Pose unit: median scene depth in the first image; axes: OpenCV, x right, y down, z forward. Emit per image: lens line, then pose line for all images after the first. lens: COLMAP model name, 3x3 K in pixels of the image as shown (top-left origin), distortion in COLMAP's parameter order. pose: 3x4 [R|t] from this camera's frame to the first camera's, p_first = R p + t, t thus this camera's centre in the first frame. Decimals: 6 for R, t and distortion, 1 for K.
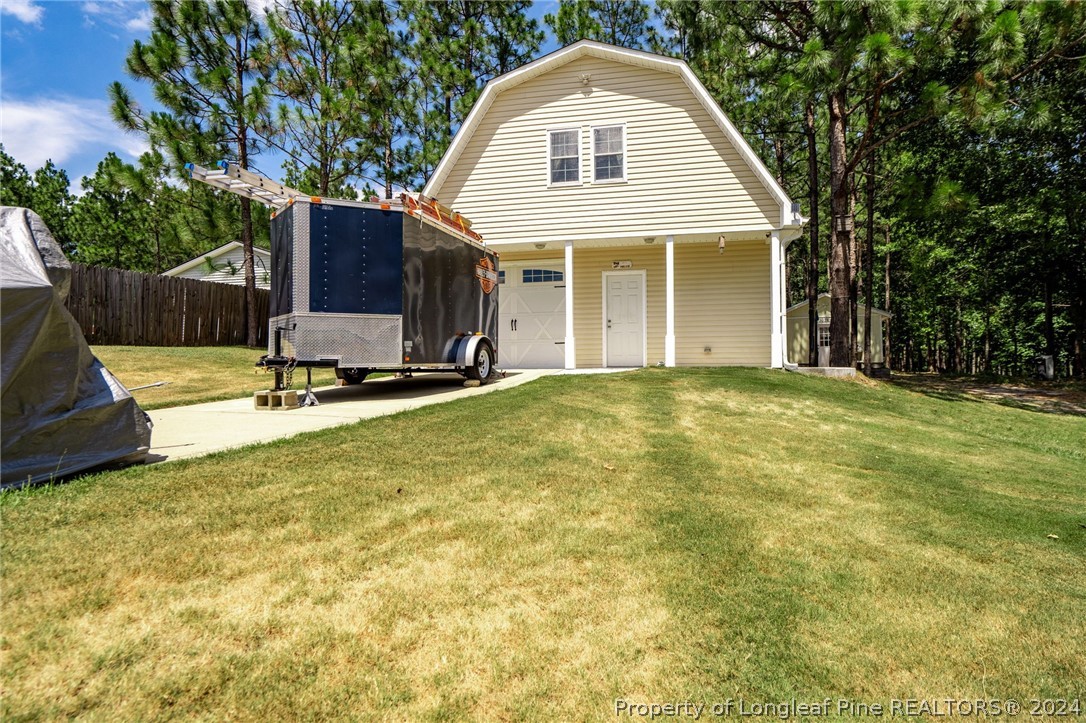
lens RADIAL K [[508.4, 0, 542.5], [0, 508.4, 362.6], [0, 0, 1]] dist [-0.005022, -0.000336]
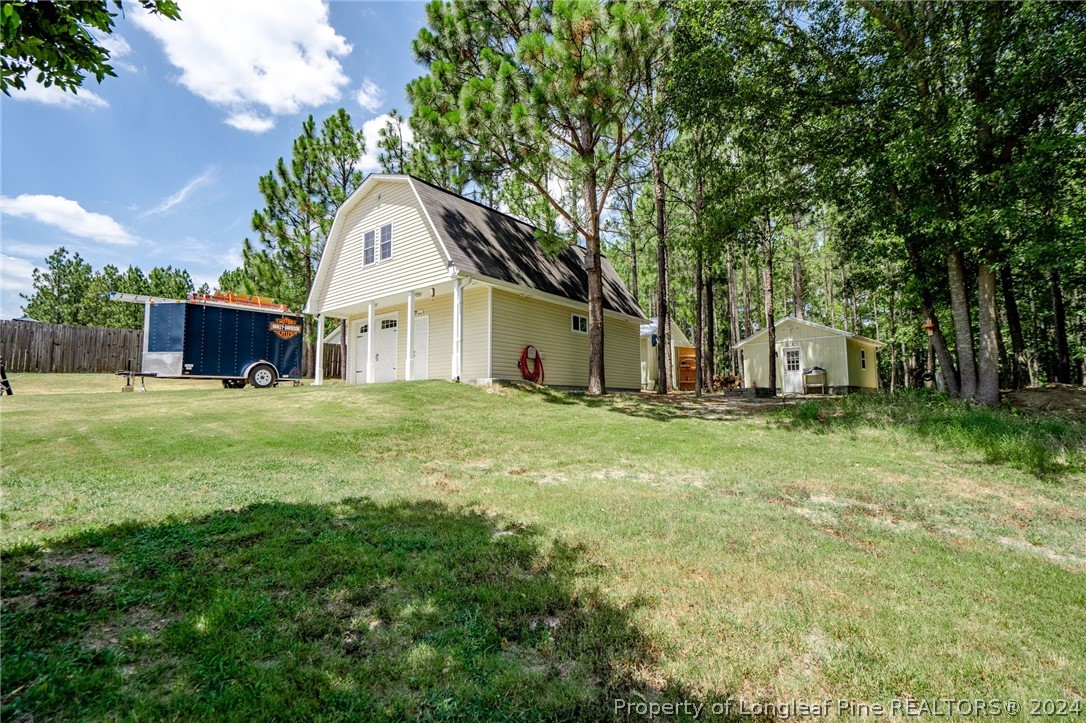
lens RADIAL K [[508.4, 0, 548.1], [0, 508.4, 359.6], [0, 0, 1]] dist [-0.005022, -0.000336]
pose [[0.871371, -0.041173, -0.488894, 1.270167], [-0.006400, 0.995434, -0.095238, 0.079340], [0.490583, 0.086116, 0.867129, -0.048253]]
